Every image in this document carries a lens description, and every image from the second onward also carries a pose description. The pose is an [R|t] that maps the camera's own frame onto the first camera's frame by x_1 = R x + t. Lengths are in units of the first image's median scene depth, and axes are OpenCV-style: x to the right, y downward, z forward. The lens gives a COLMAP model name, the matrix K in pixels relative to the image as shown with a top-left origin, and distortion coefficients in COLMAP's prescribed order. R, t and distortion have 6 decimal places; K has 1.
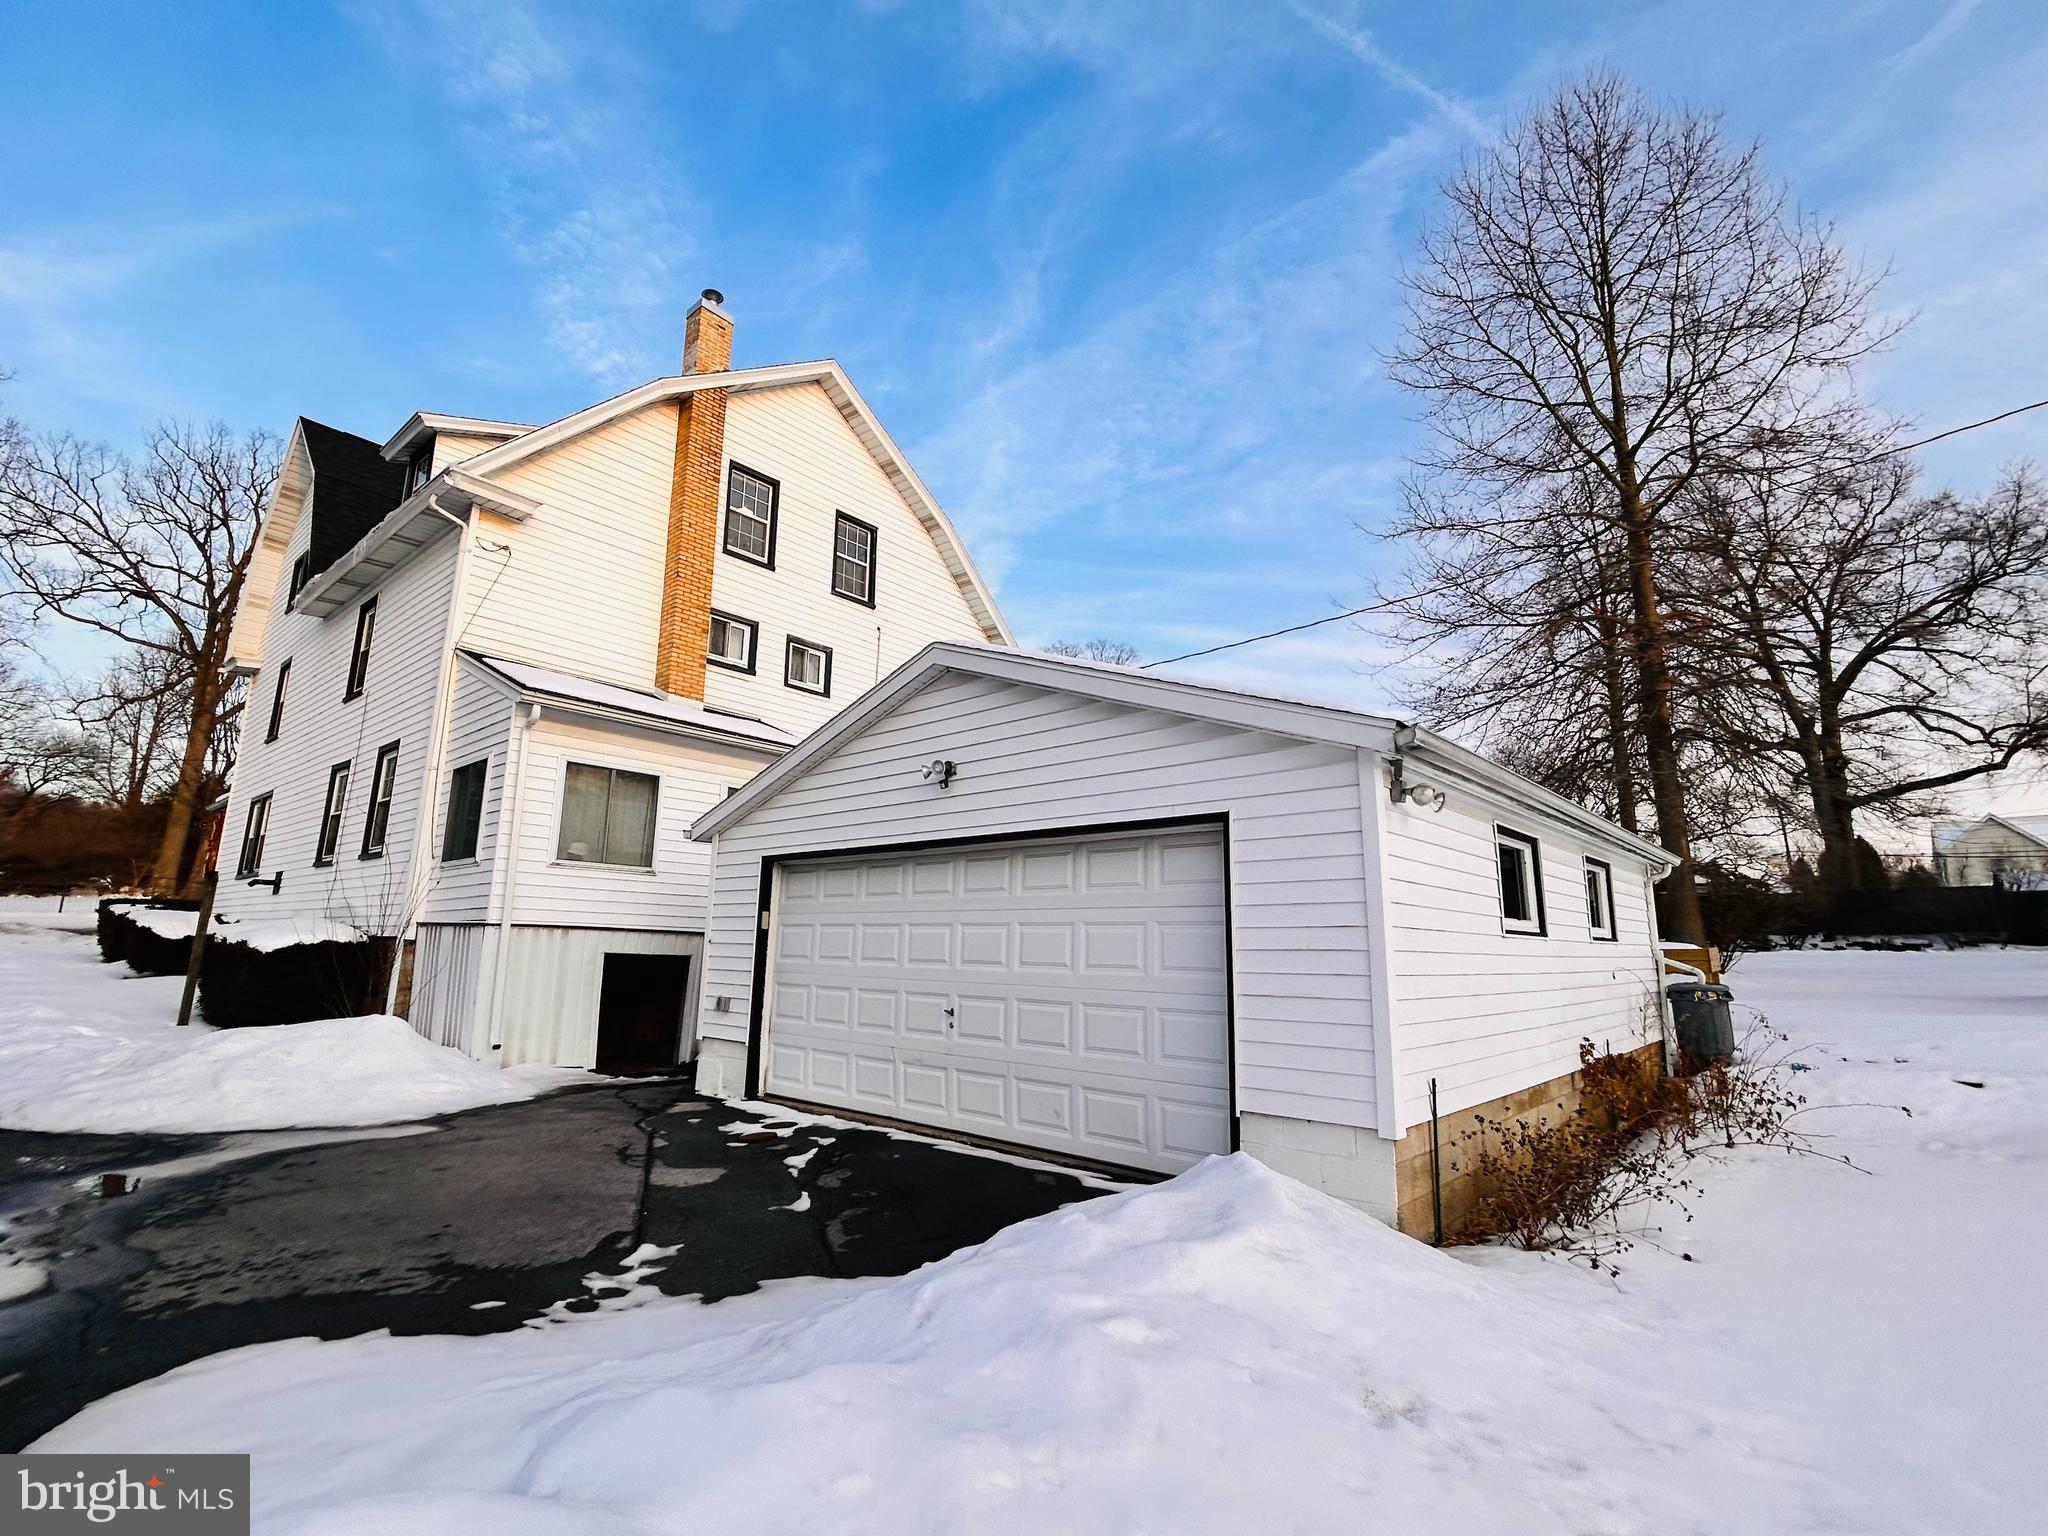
lens RADIAL K [[996.4, 0, 1024.4], [0, 996.4, 719.0], [0, 0, 1]] dist [-0.000849, -0.000067]
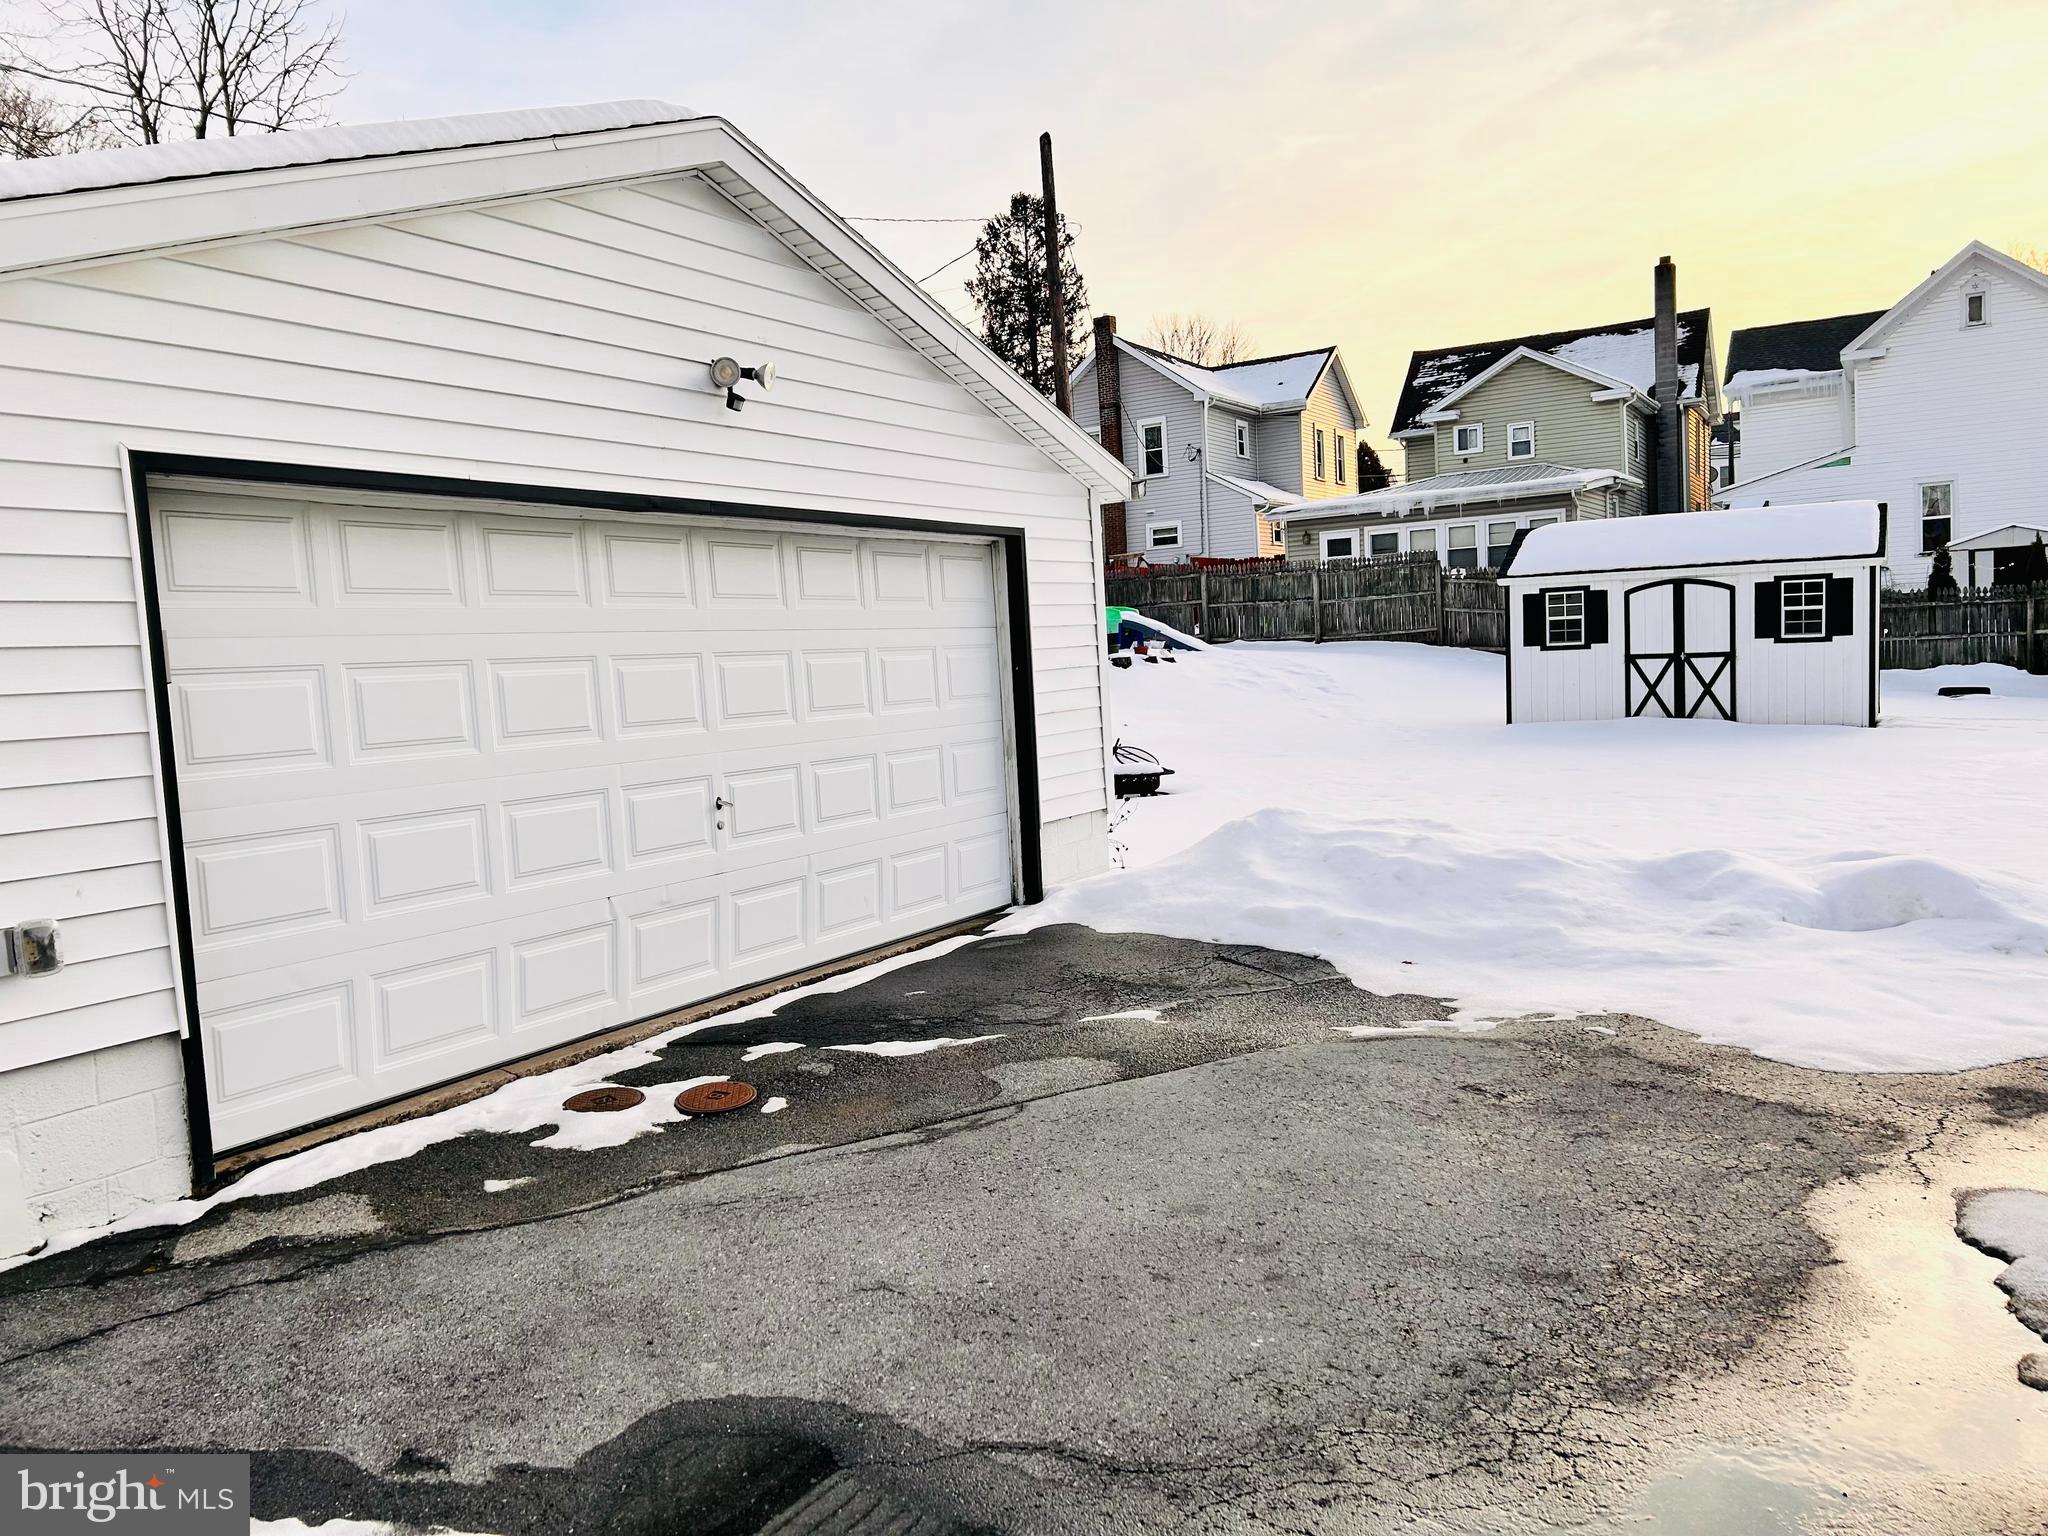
lens RADIAL K [[1531.2, 0, 1011.4], [0, 1531.2, 789.5], [0, 0, 1]] dist [0.070875, -0.052953]
pose [[-0.214315, -0.068758, 0.974342, -0.979415], [-0.144809, 0.988733, 0.037921, 0.227488], [-0.965971, -0.132966, -0.221857, 1.034822]]
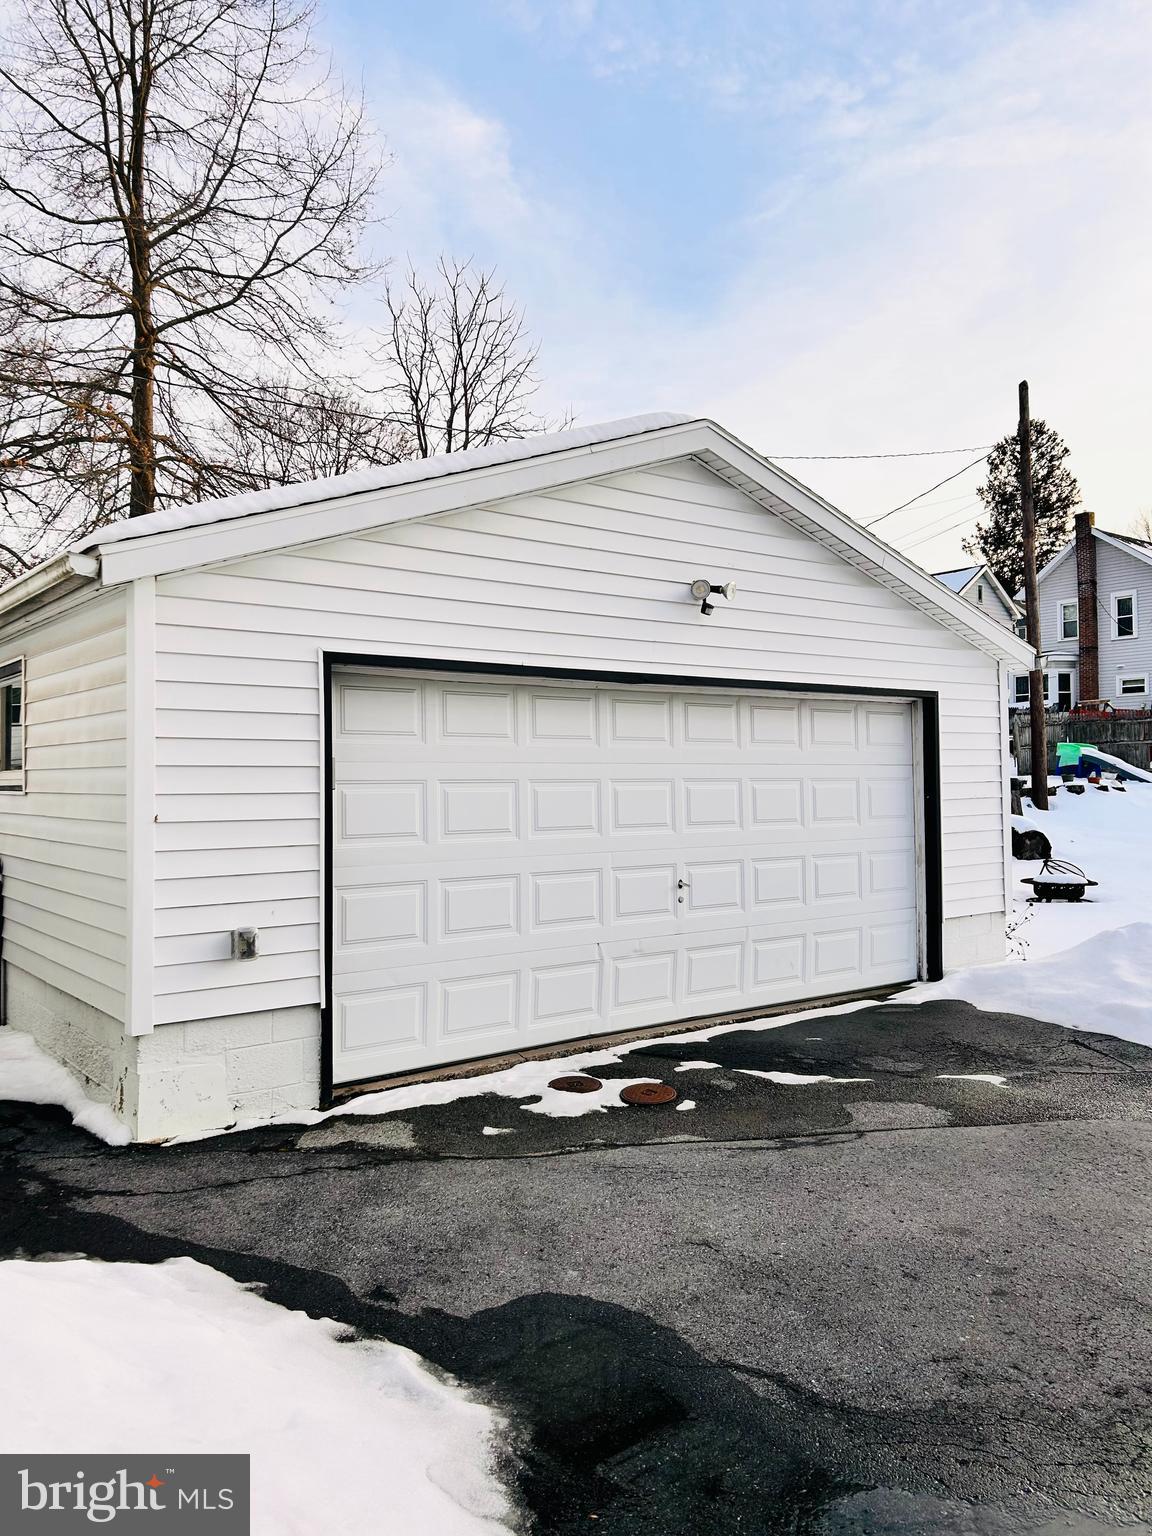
lens RADIAL K [[1148.4, 0, 567.6], [0, 1148.4, 763.9], [0, 0, 1]] dist [0.070875, -0.052953]
pose [[0.141169, 0.019076, 0.989802, -1.028616], [-0.192189, 0.981321, 0.008498, 0.206085], [-0.971151, -0.191428, 0.142198, 0.974792]]
